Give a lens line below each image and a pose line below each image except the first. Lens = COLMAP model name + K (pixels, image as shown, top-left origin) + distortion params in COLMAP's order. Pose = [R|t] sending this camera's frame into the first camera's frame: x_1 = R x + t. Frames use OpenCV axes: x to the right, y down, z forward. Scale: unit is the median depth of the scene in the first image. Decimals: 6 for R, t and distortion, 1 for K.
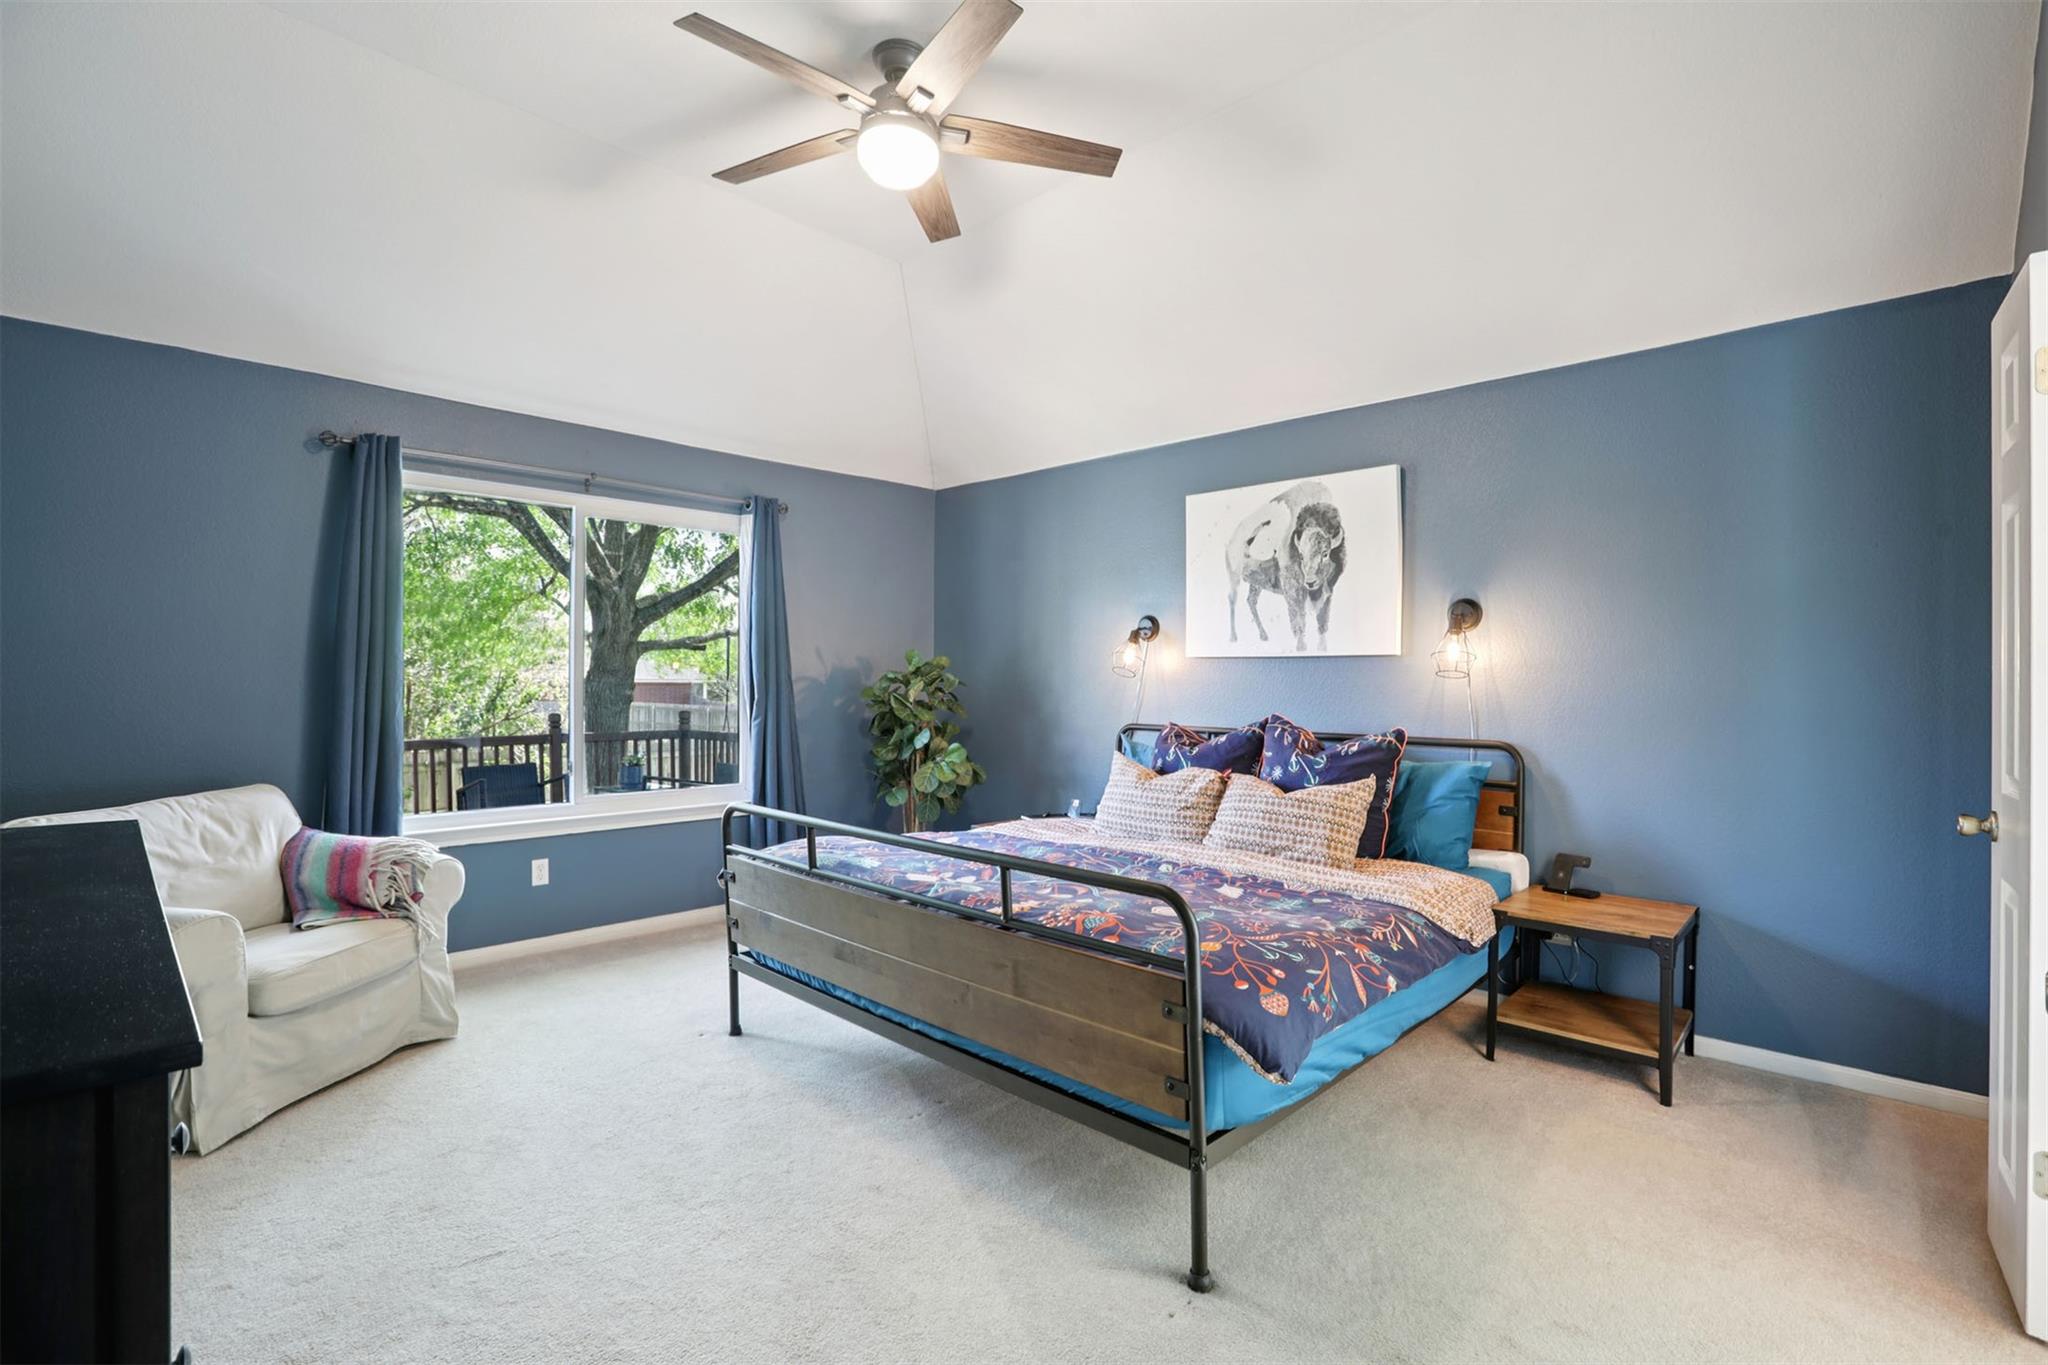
lens RADIAL K [[931.9, 0, 1041.0], [0, 931.9, 681.0], [0, 0, 1]] dist [-0.056823, 0.021132]
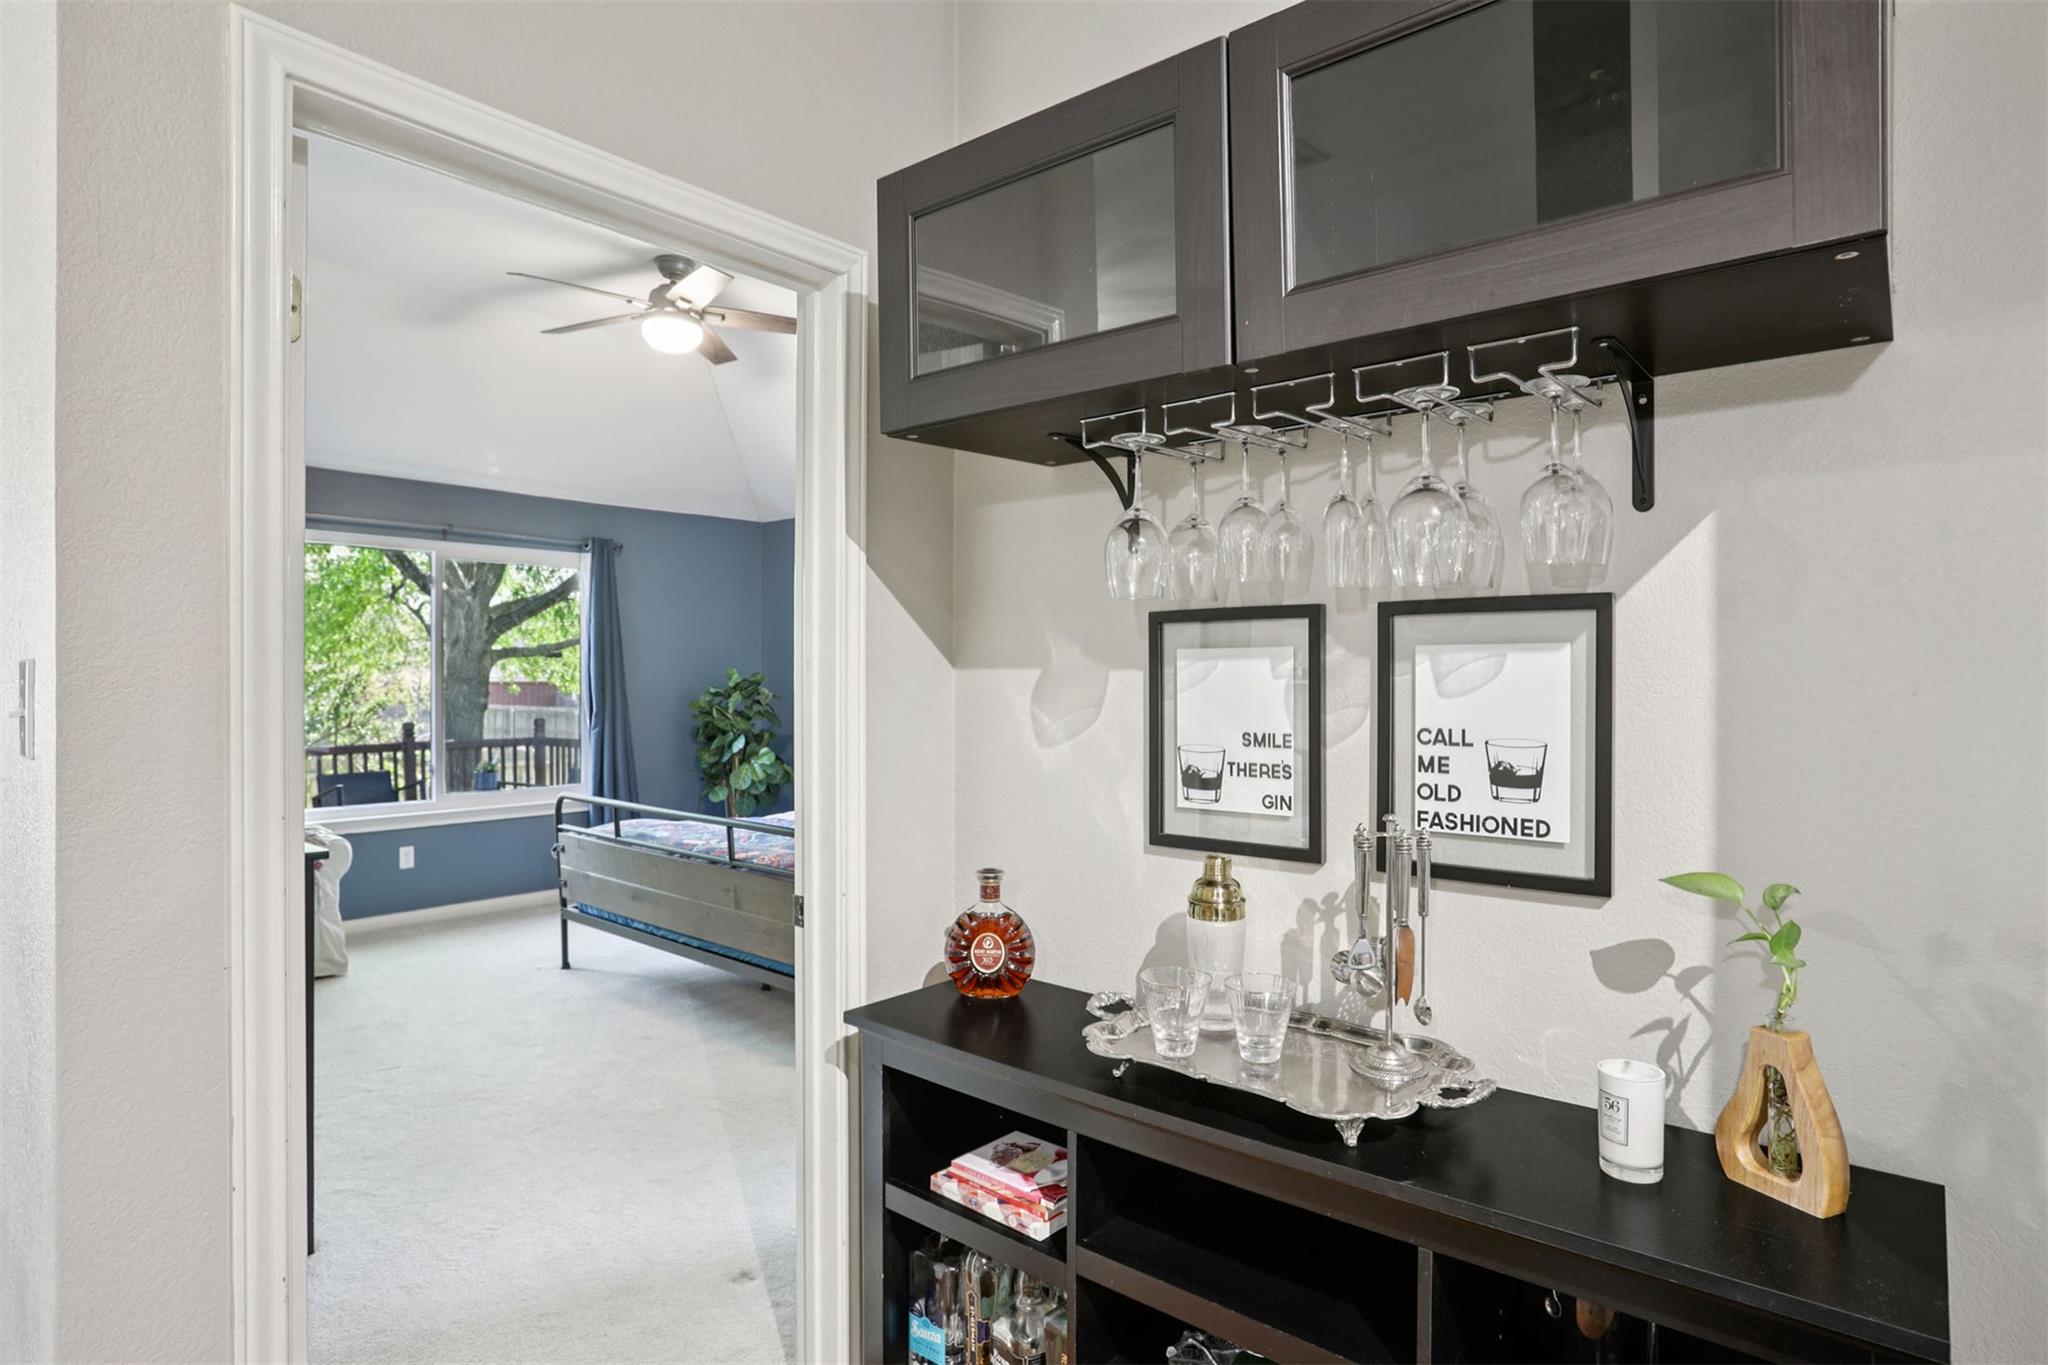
lens RADIAL K [[1089.6, 0, 1051.5], [0, 1089.6, 681.4], [0, 0, 1]] dist [-0.033947, 0.002113]
pose [[0.997989, -0.003464, 0.063296, 0.178894], [0.003125, 0.999980, 0.005449, -0.023520], [-0.063314, -0.005240, 0.997980, -0.394225]]
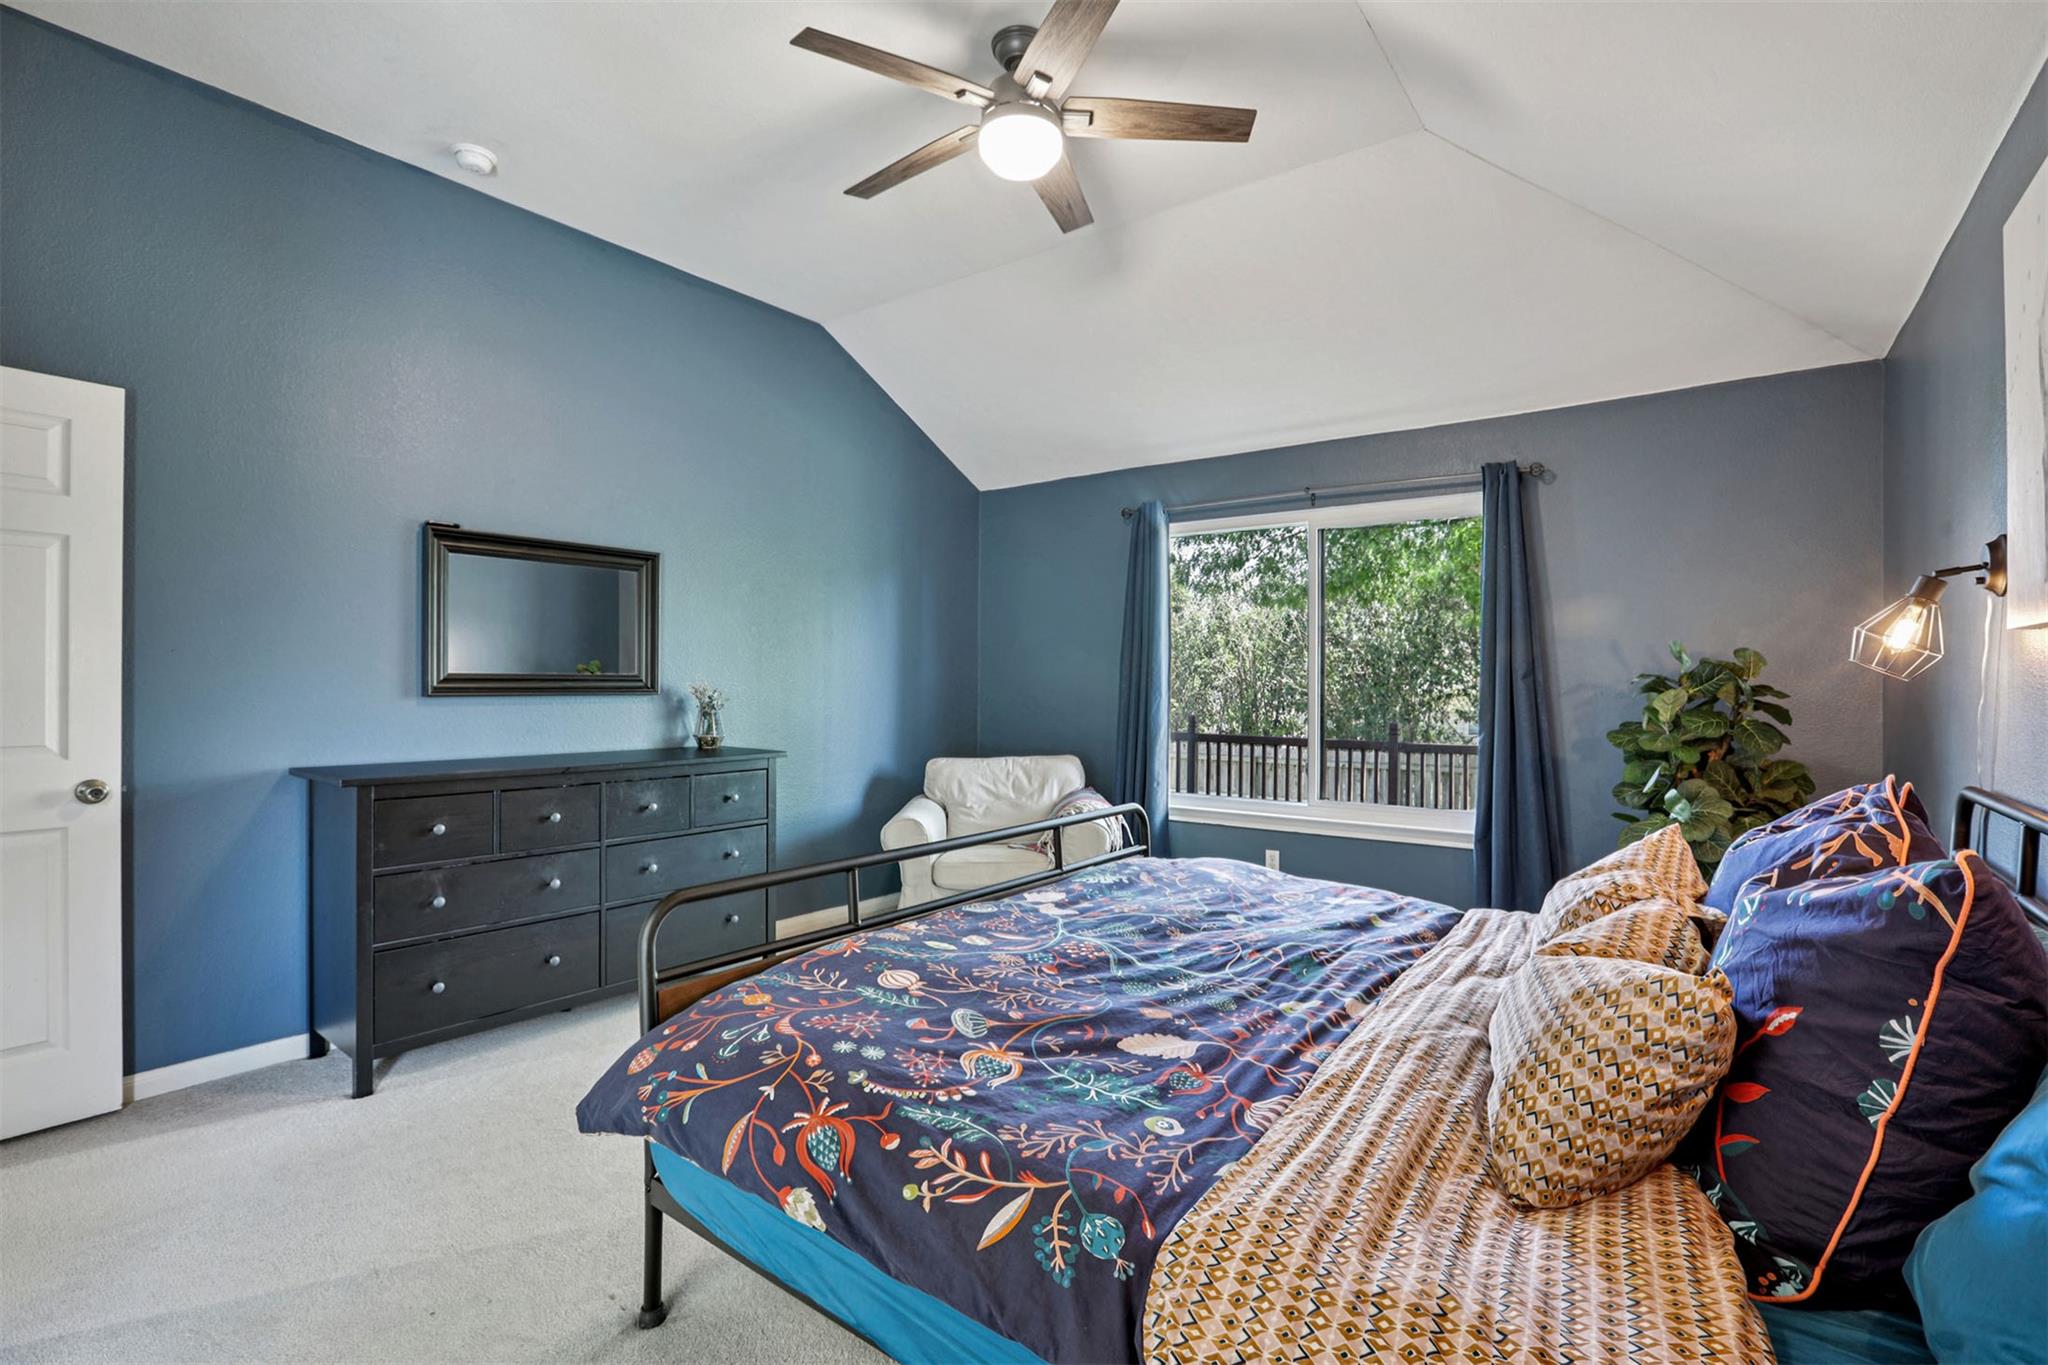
lens RADIAL K [[931.9, 0, 1041.0], [0, 931.9, 681.0], [0, 0, 1]] dist [-0.056823, 0.021132]
pose [[0.118390, -0.011773, -0.992897, 0.450867], [-0.003115, 0.999920, -0.012228, 0.005712], [0.992962, 0.004540, 0.118344, 0.505102]]
